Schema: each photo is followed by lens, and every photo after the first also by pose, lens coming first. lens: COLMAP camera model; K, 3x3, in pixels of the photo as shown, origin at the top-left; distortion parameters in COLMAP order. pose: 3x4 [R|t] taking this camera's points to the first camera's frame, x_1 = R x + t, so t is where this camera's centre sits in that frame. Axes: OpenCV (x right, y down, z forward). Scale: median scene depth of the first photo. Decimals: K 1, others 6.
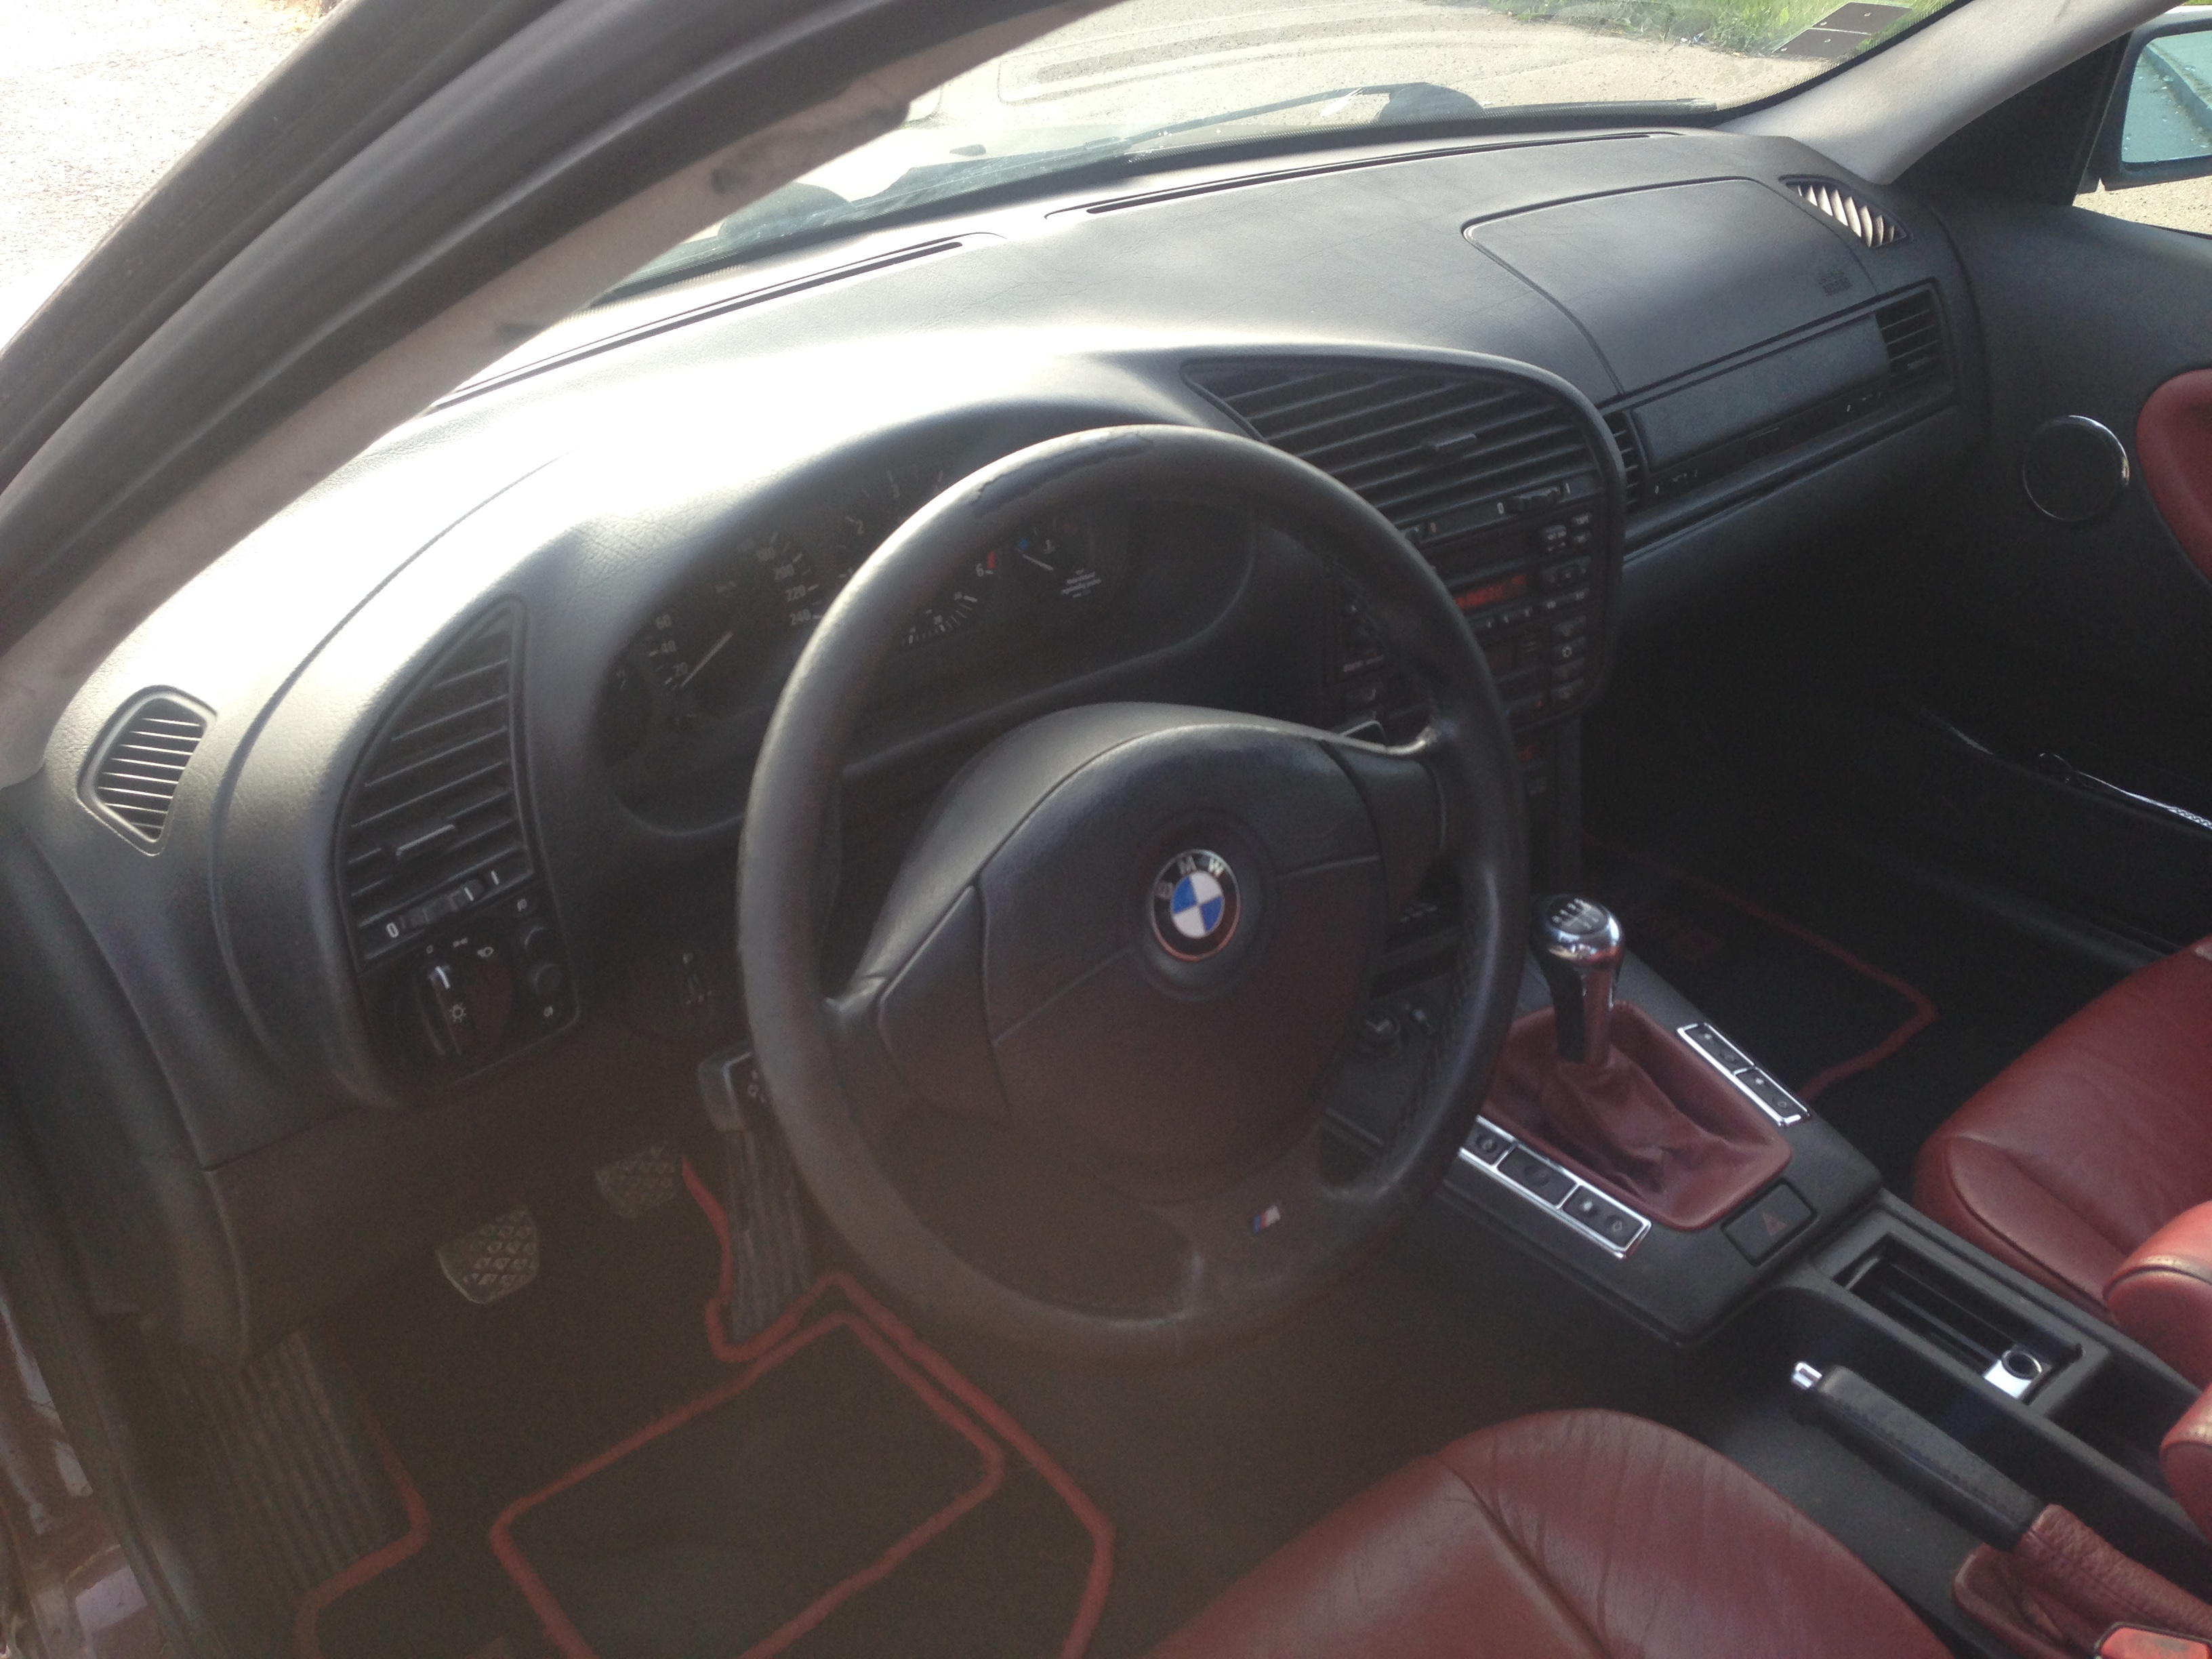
lens RADIAL K [[2169.0, 0, 1103.6], [0, 2169.0, 786.2], [0, 0, 1]] dist [0.019435, -0.000006]
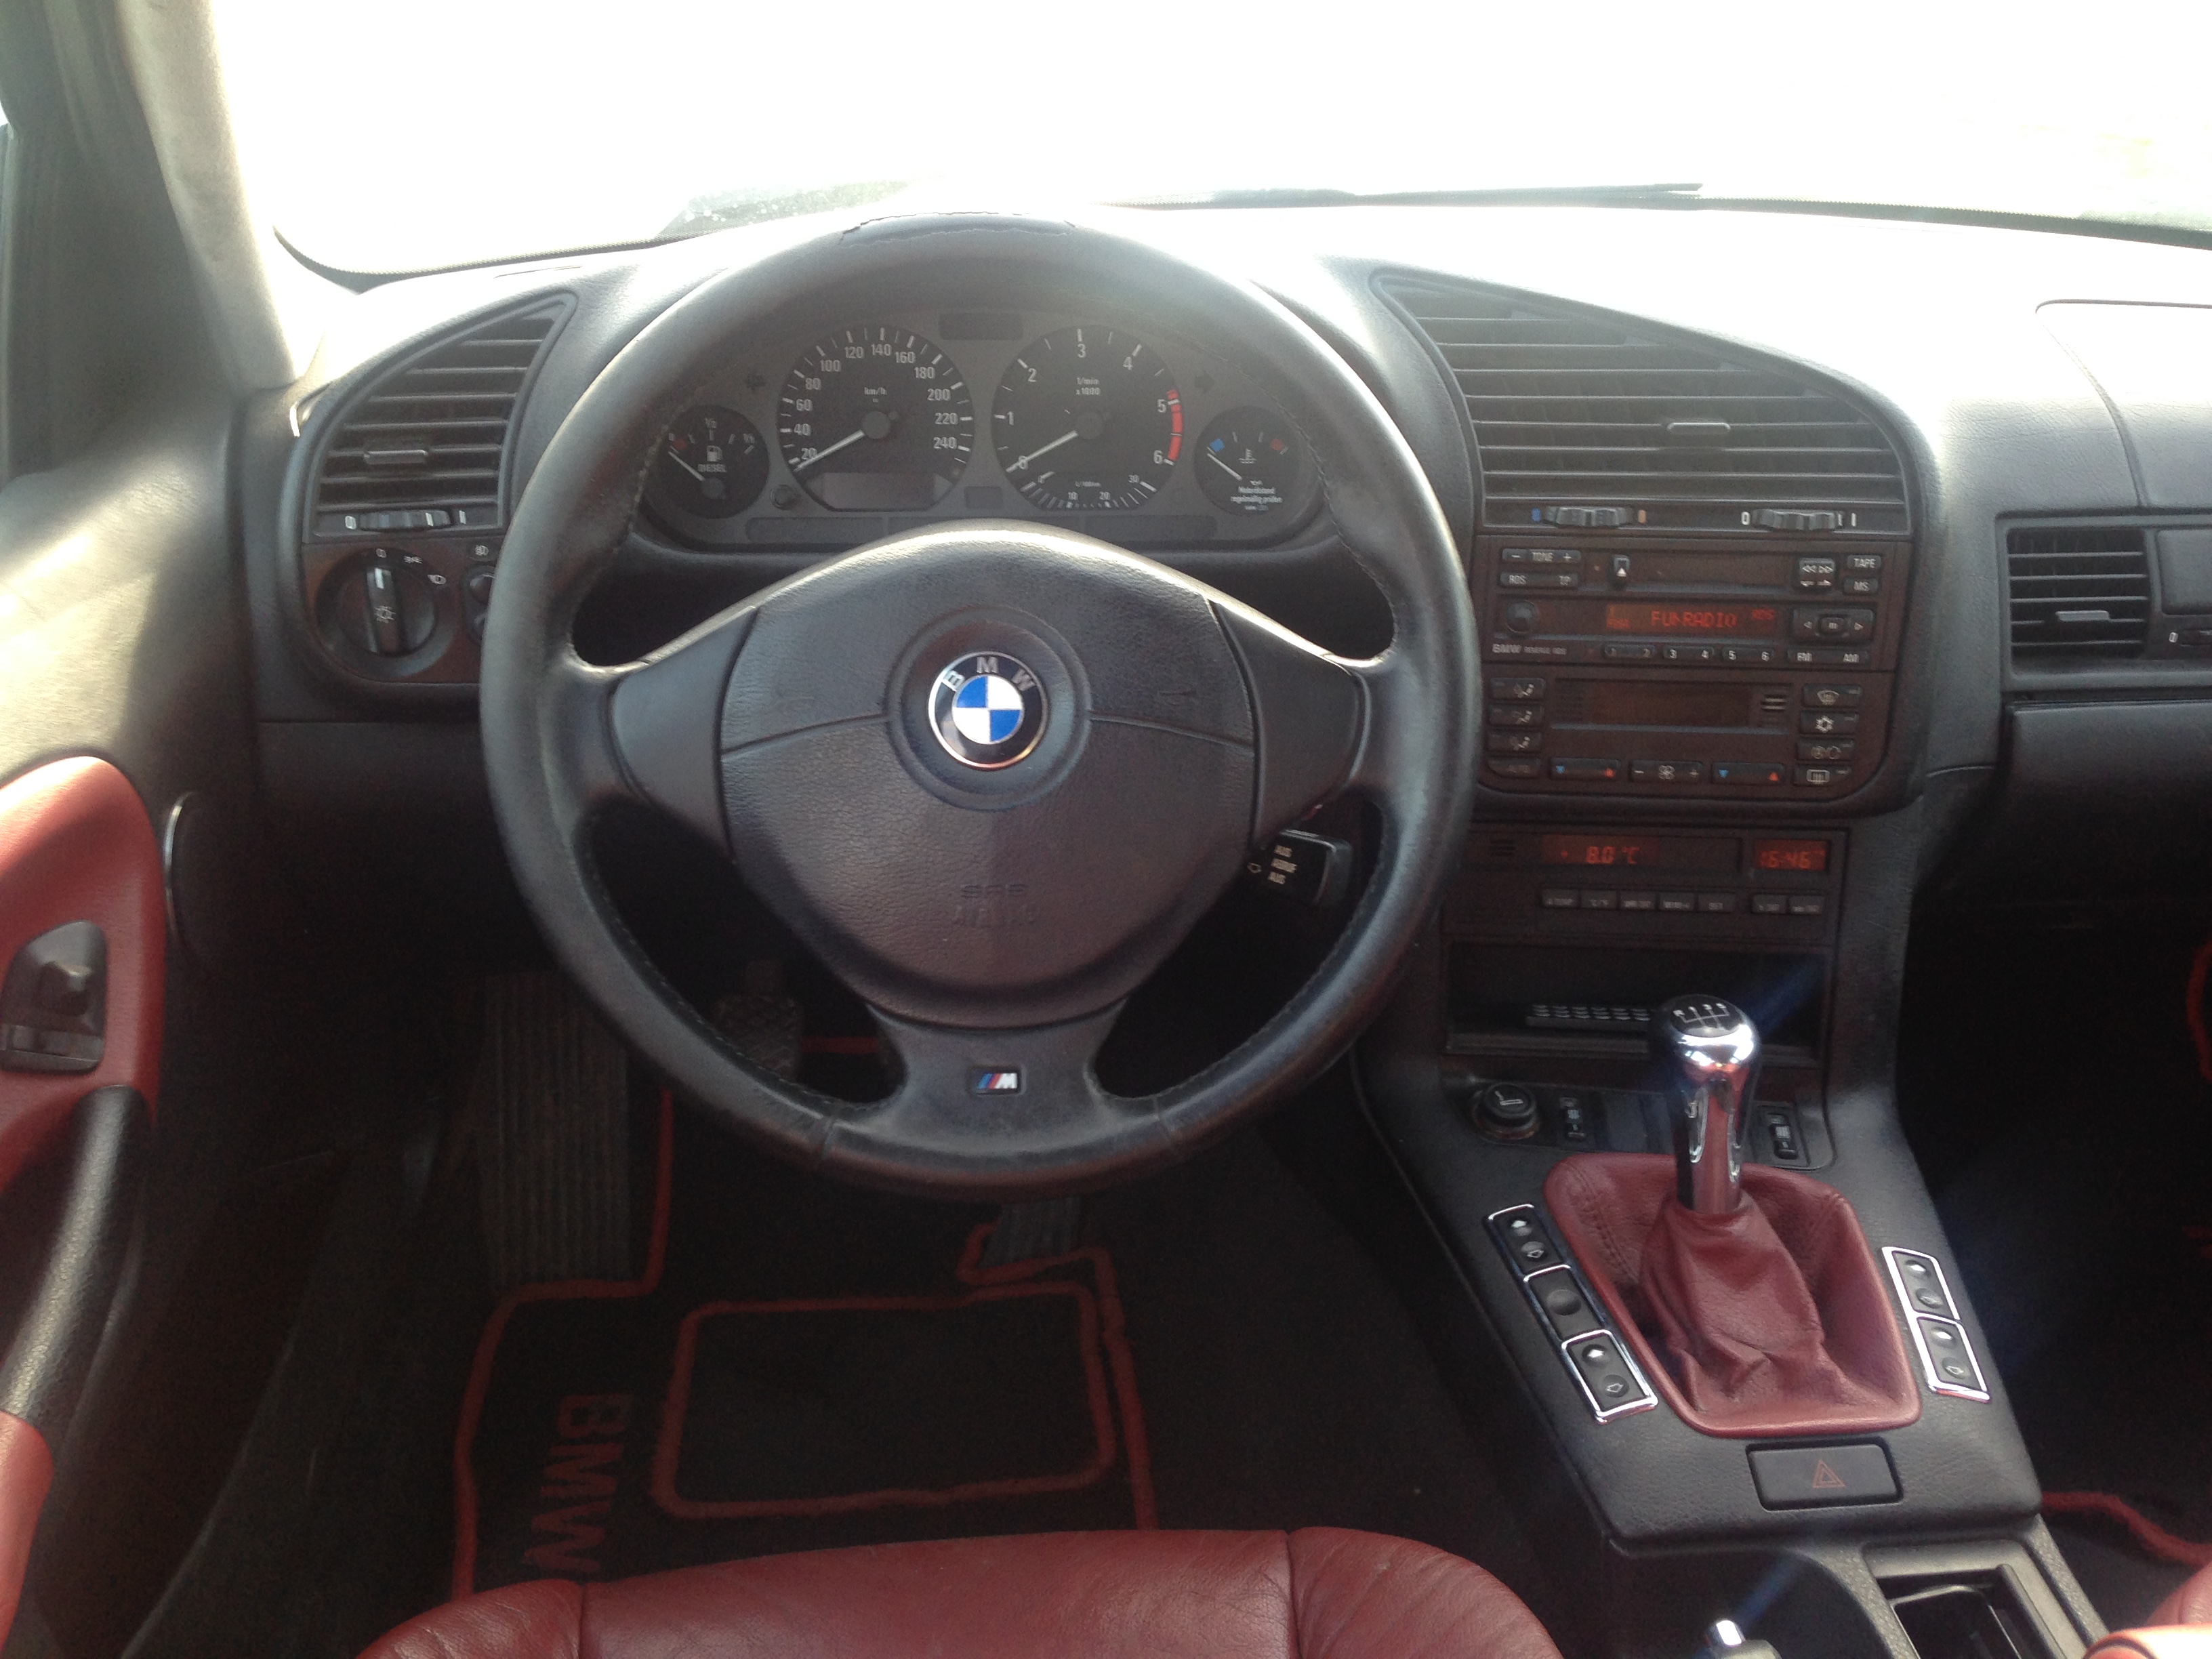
lens RADIAL K [[2115.3, 0, 1106.0], [0, 2115.3, 829.5], [0, 0, 1]] dist [0.065673, -0.013418]
pose [[0.810718, 0.261394, -0.523842, 0.457225], [-0.318633, 0.947662, -0.020251, 0.084534], [0.491131, 0.183332, 0.851575, 0.199161]]
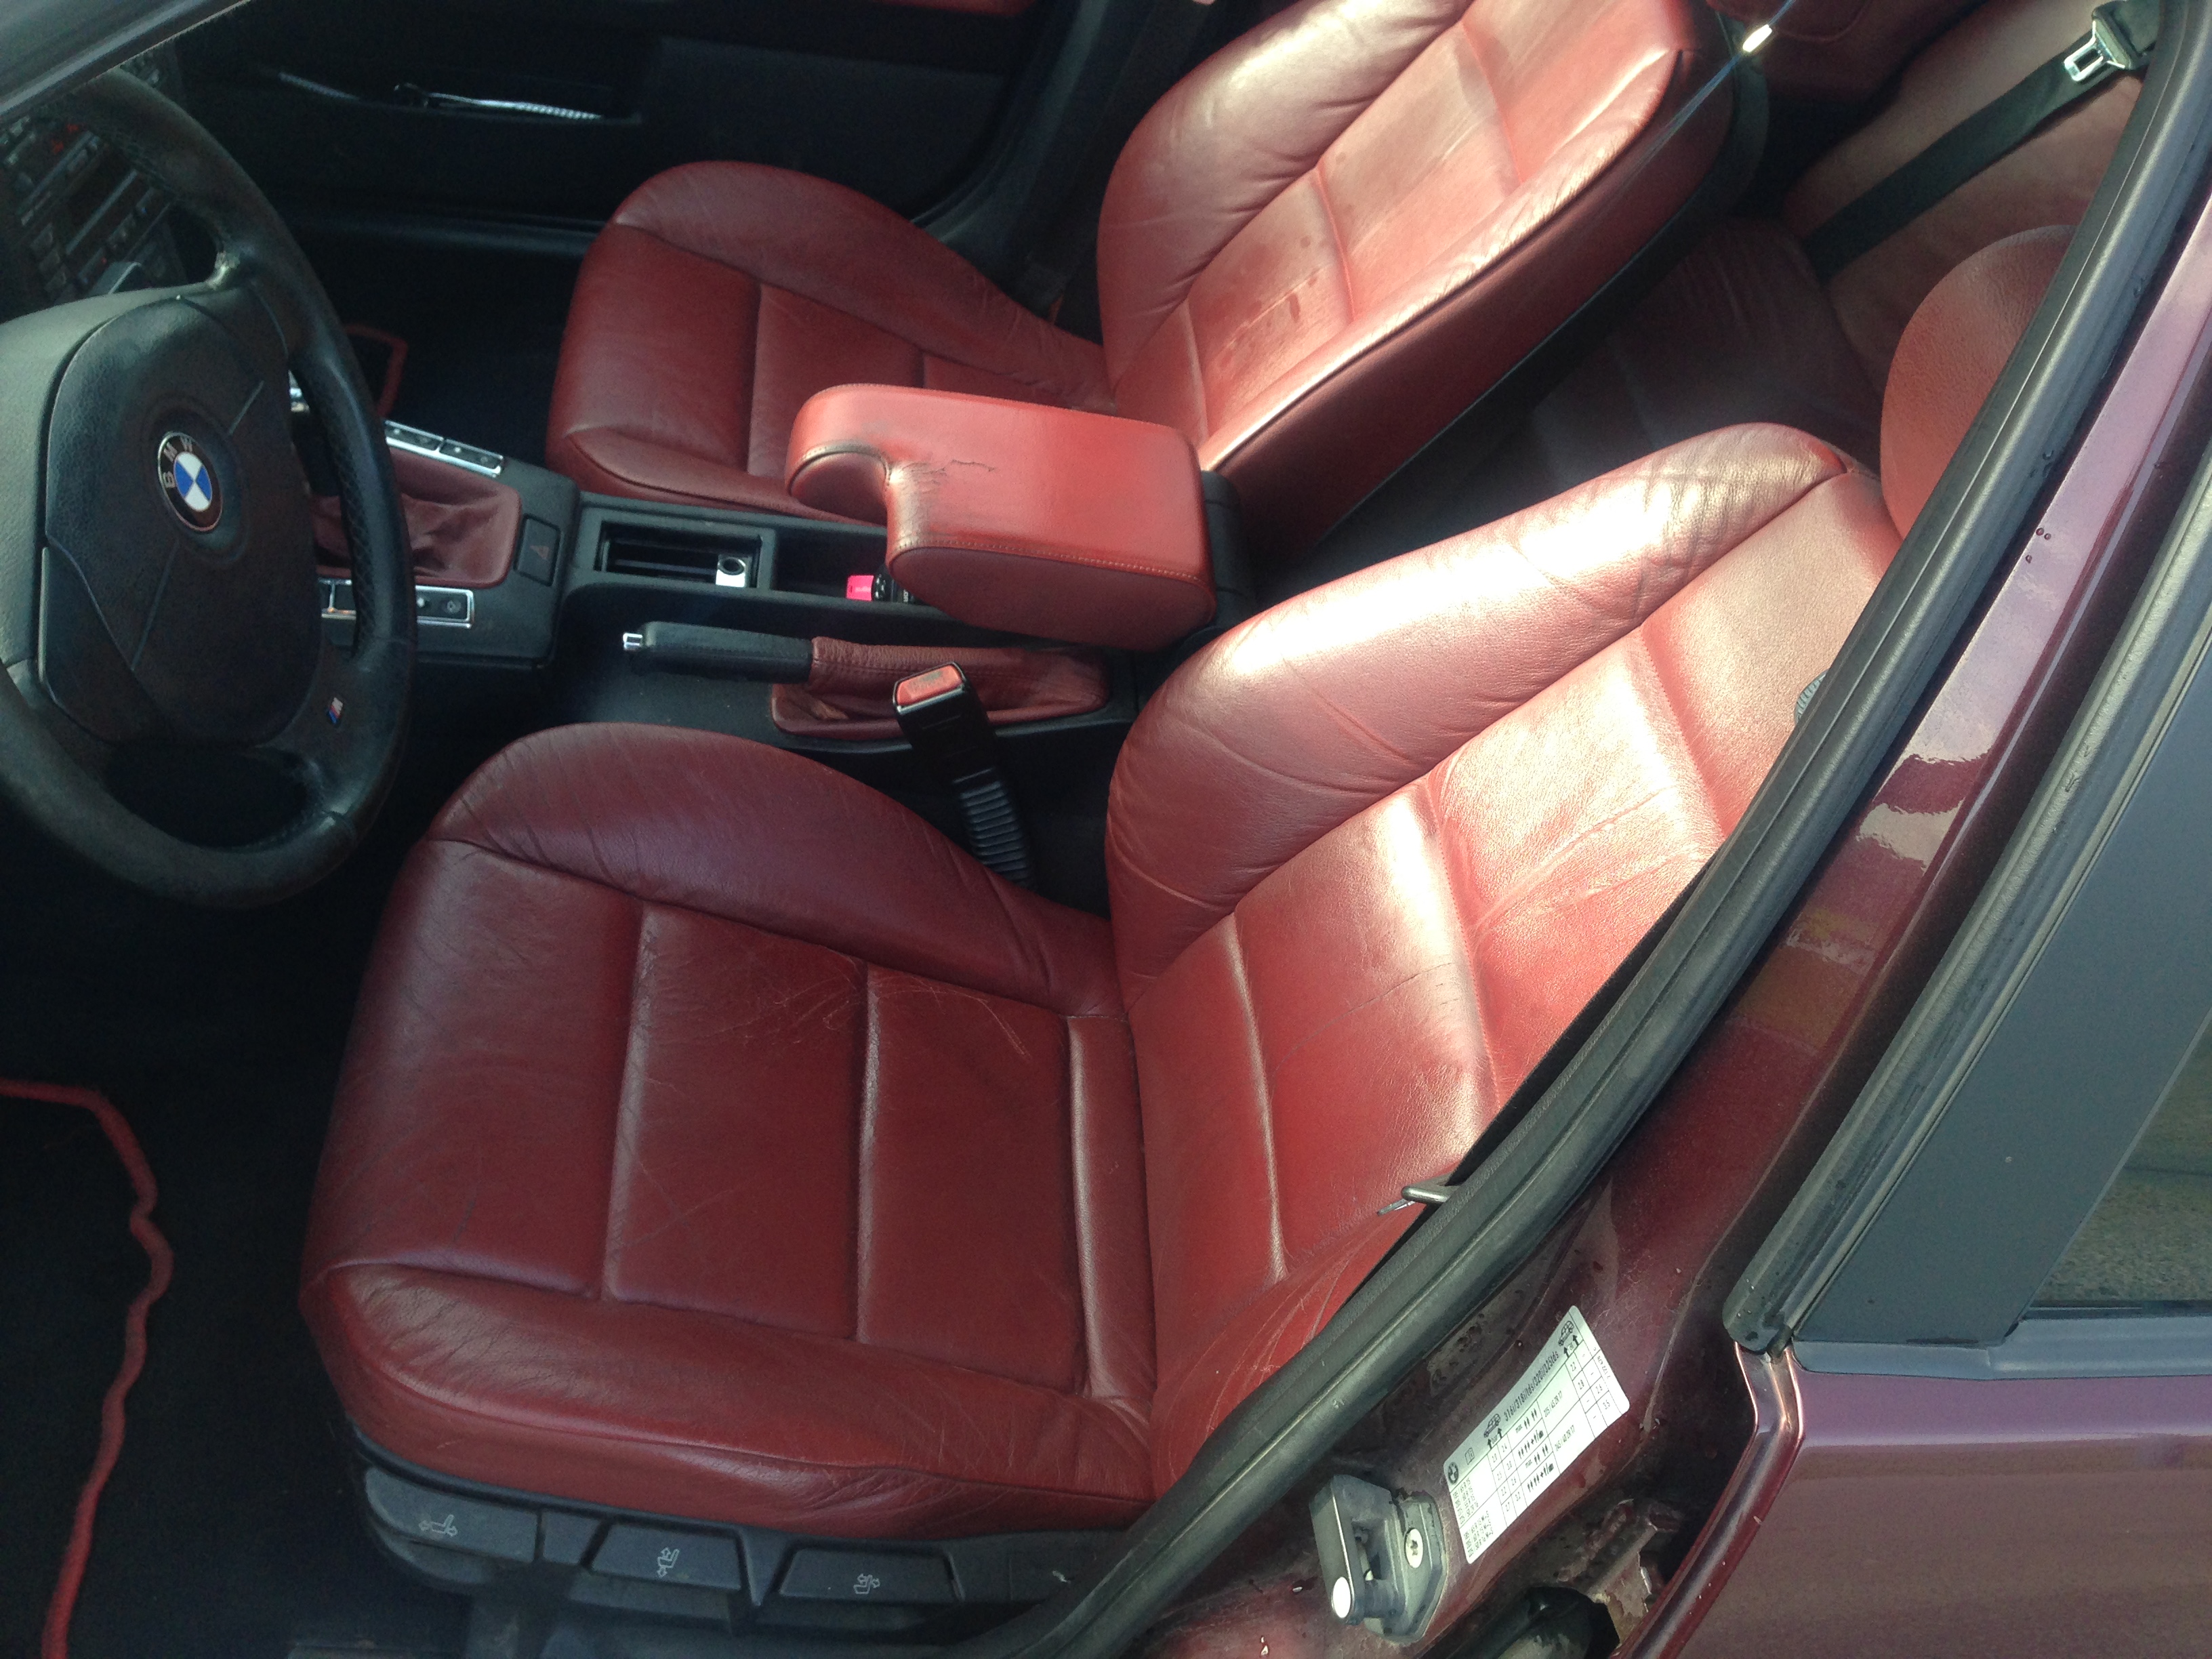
lens RADIAL K [[2115.3, 0, 1106.0], [0, 2115.3, 829.5], [0, 0, 1]] dist [0.065673, -0.013418]
pose [[0.598152, -0.507783, 0.619976, -0.356771], [0.269952, 0.856091, 0.440720, -0.119506], [-0.754546, -0.096253, 0.649150, -0.063552]]
